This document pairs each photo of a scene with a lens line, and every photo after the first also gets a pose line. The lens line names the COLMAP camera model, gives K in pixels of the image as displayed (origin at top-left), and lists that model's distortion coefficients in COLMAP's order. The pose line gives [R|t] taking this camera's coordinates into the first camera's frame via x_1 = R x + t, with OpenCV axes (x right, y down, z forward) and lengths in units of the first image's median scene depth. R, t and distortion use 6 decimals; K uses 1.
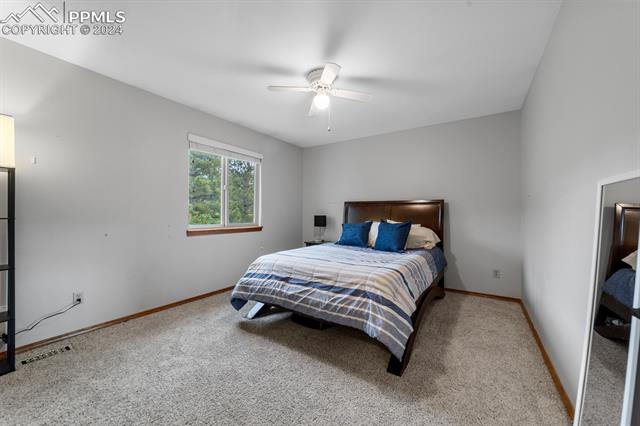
lens RADIAL K [[247.2, 0, 320.4], [0, 247.2, 212.6], [0, 0, 1]] dist [-0.002437, 0.000318]
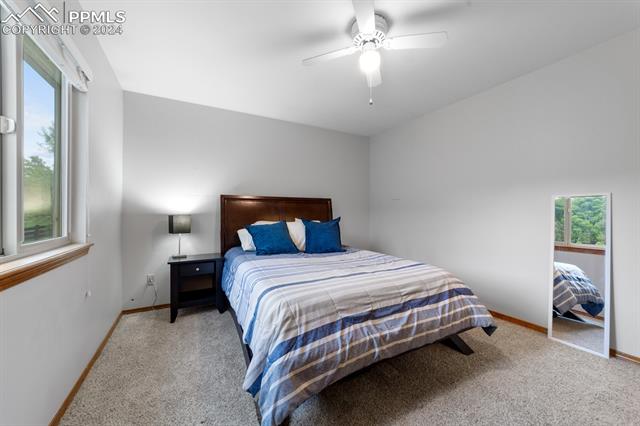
lens RADIAL K [[247.2, 0, 322.4], [0, 247.2, 212.3], [0, 0, 1]] dist [-0.002437, 0.000318]
pose [[0.450474, -0.004989, 0.892776, -0.793621], [-0.000166, 0.999984, 0.005672, 0.002032], [-0.892790, -0.002704, 0.450466, 0.860808]]
